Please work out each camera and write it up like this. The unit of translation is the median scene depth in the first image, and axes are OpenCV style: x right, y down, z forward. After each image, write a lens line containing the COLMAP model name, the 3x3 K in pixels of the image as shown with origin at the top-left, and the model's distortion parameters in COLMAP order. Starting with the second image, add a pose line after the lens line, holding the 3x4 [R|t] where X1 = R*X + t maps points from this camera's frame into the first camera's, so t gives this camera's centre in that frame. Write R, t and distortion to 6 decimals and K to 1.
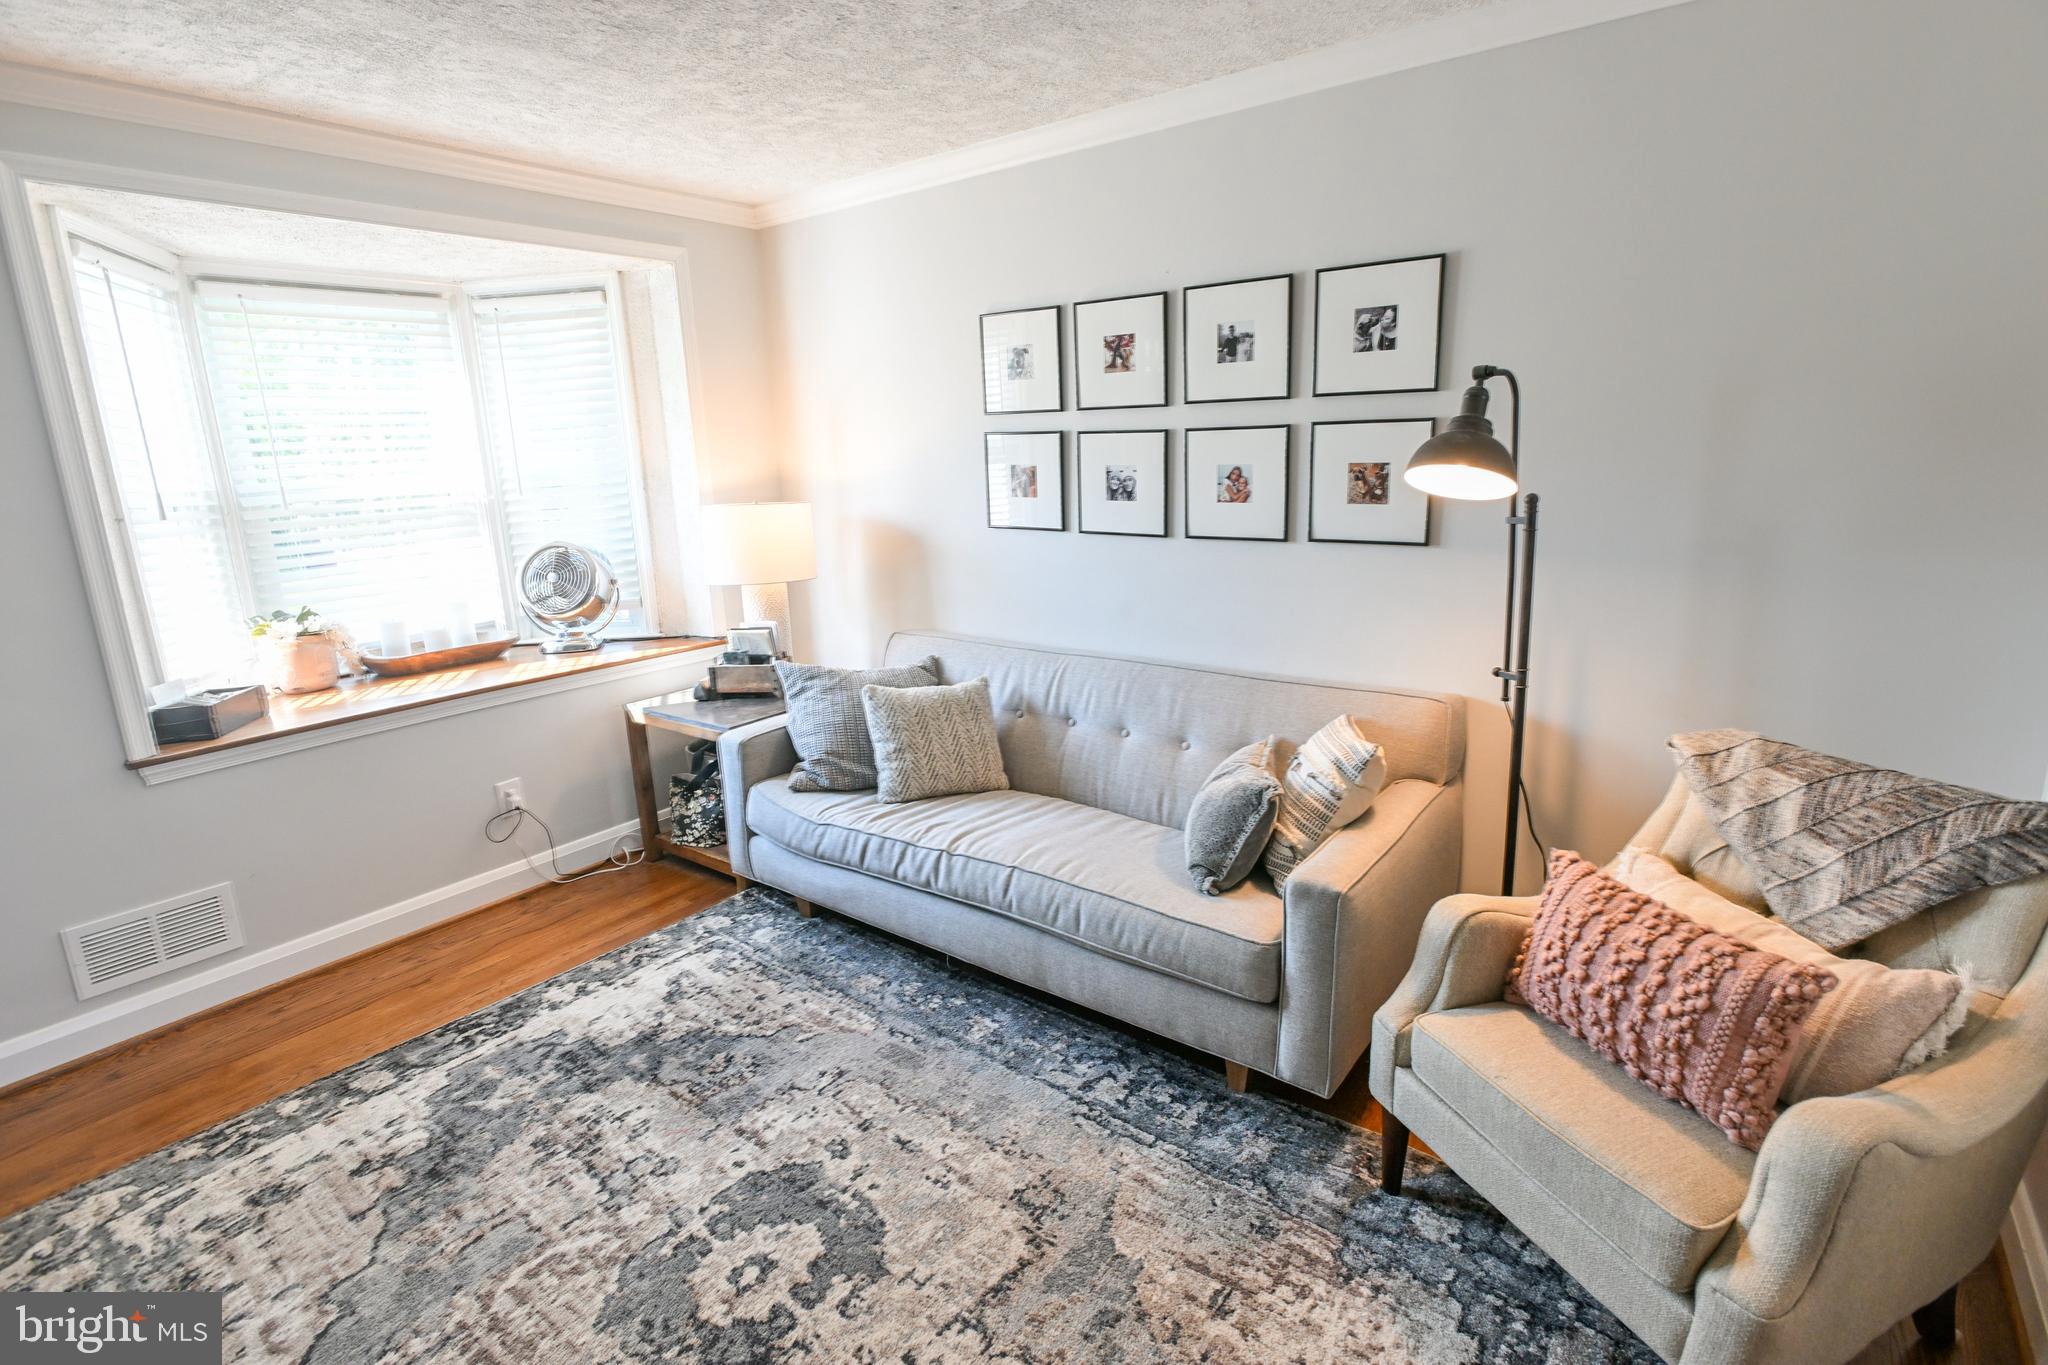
lens RADIAL K [[971.1, 0, 1033.7], [0, 971.1, 673.0], [0, 0, 1]] dist [-0.012582, 0.000110]
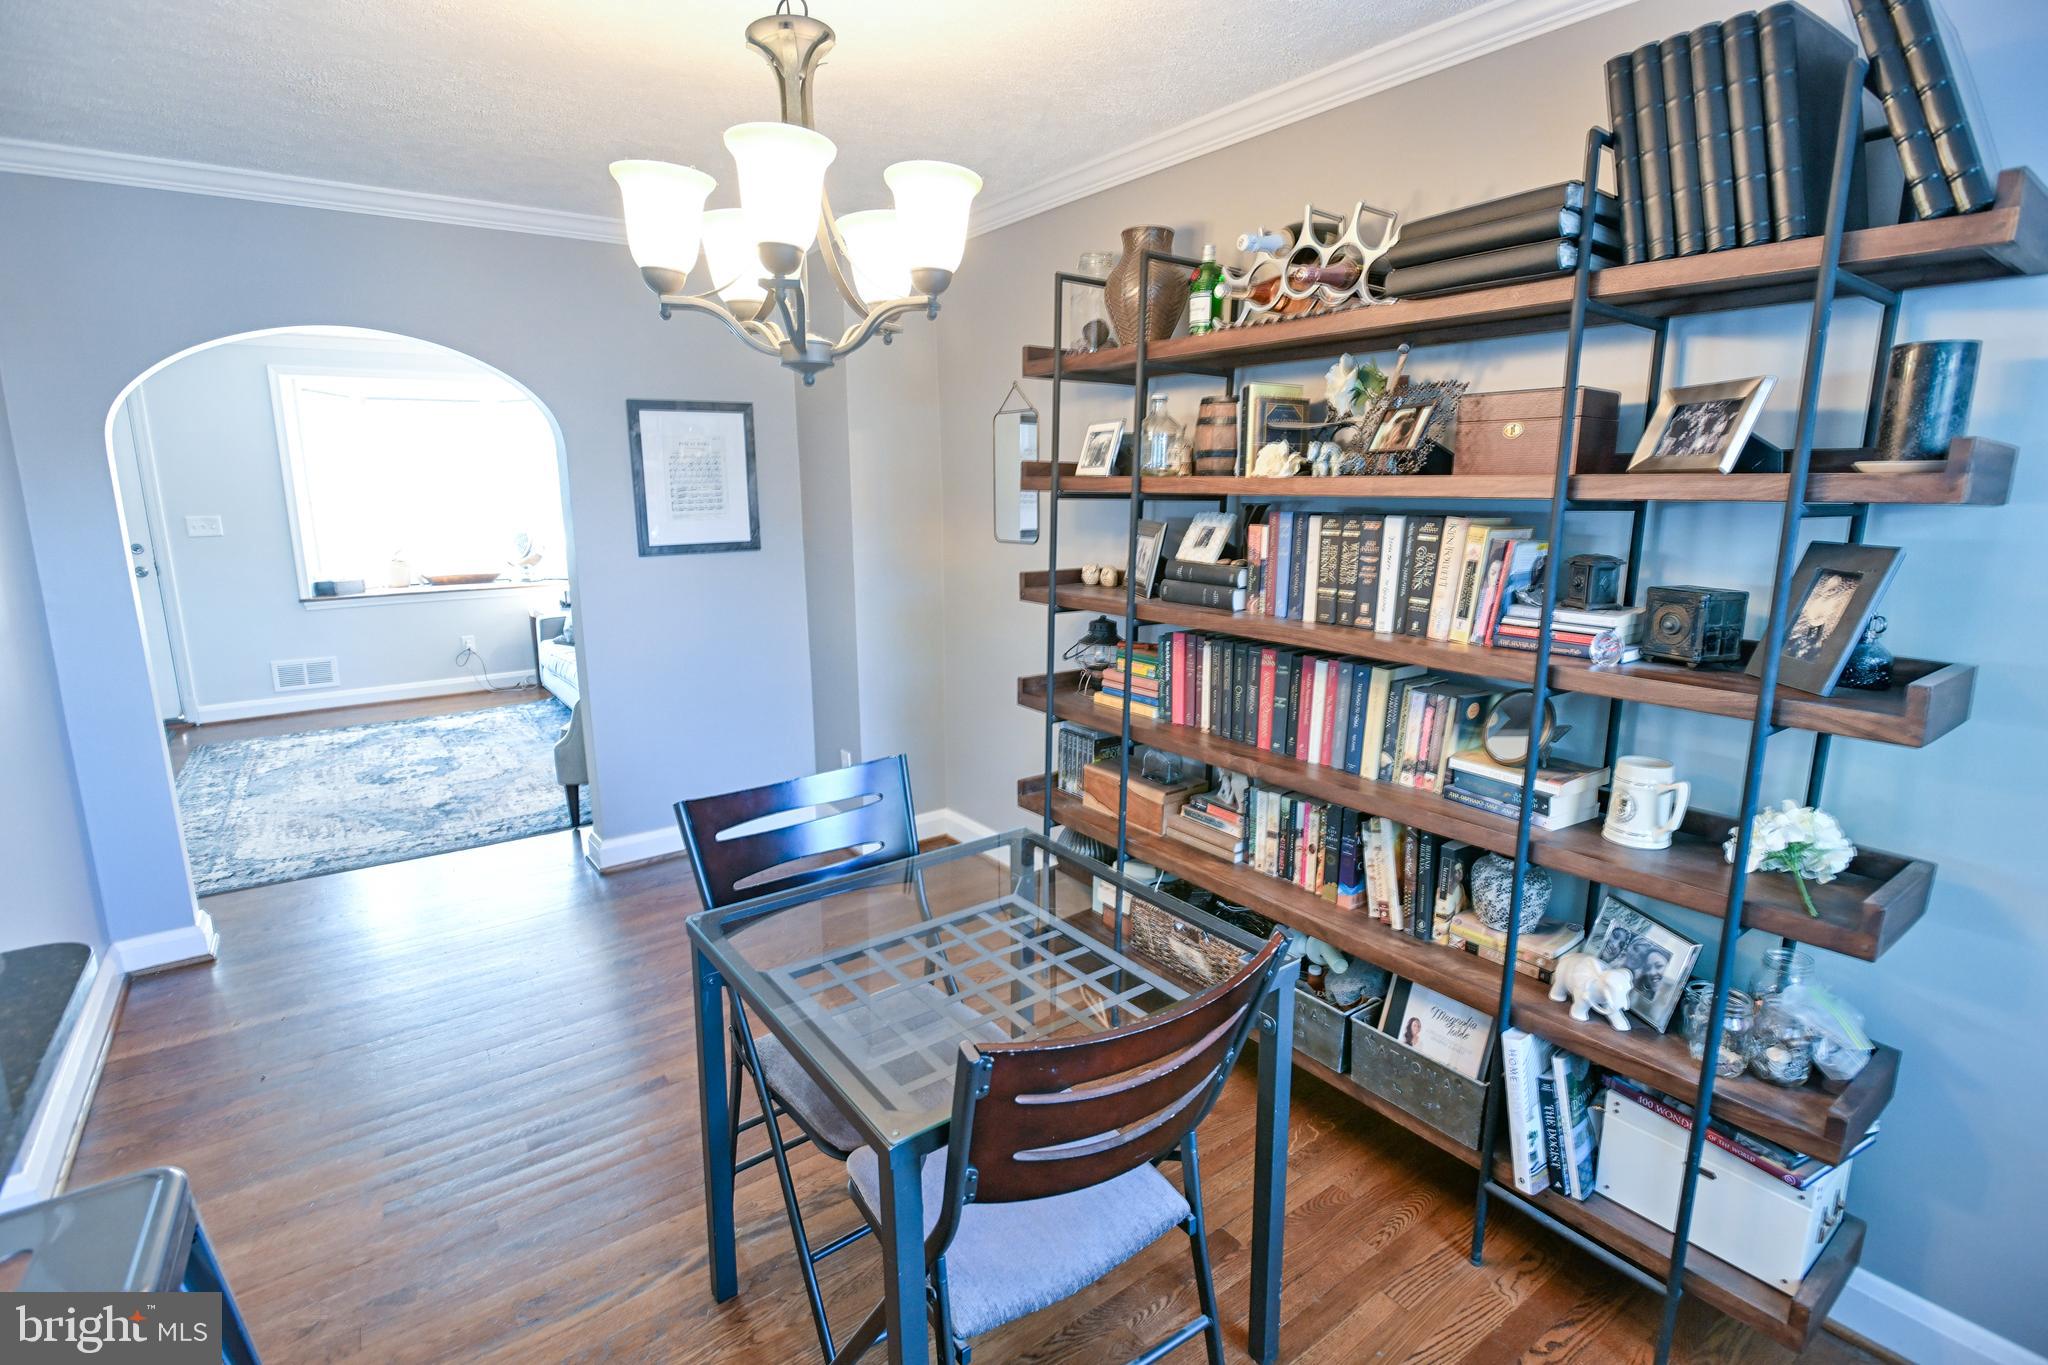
lens RADIAL K [[977.4, 0, 1021.2], [0, 977.4, 678.0], [0, 0, 1]] dist [-0.007383, -0.000240]
pose [[0.954357, 0.085003, -0.286317, 1.641334], [-0.092291, 0.995659, -0.012028, 0.159025], [0.284052, 0.037904, 0.958059, -0.915633]]
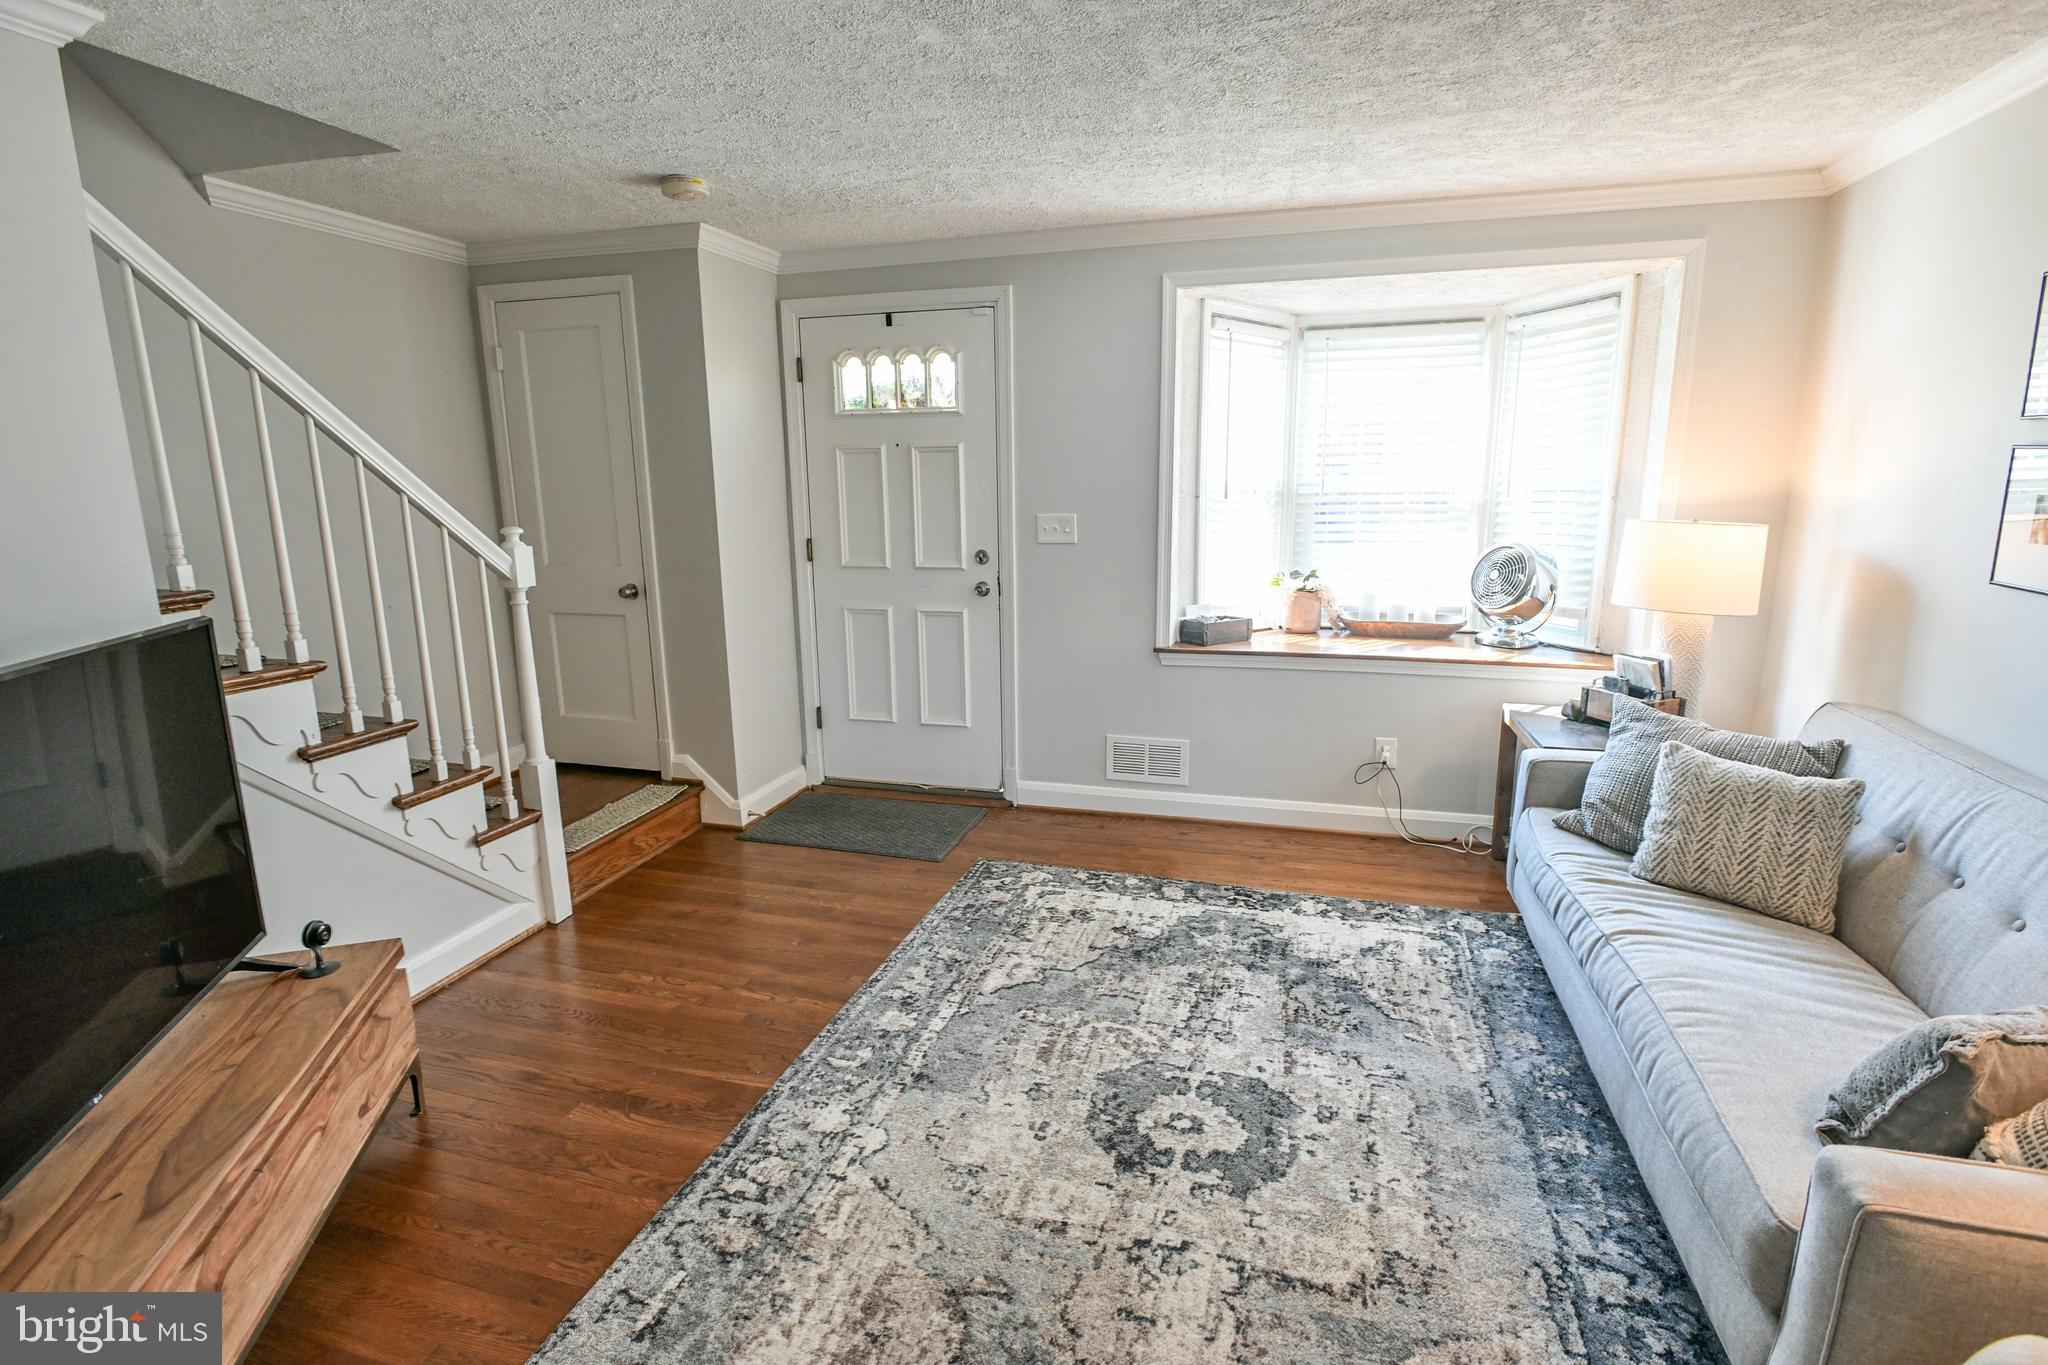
lens RADIAL K [[971.0, 0, 1022.5], [0, 971.0, 675.6], [0, 0, 1]] dist [-0.013929, 0.000079]
pose [[0.356726, 0.221485, -0.907574, 0.470493], [-0.215715, 0.964764, 0.150654, -0.058754], [0.908963, 0.142035, 0.391934, 0.175049]]
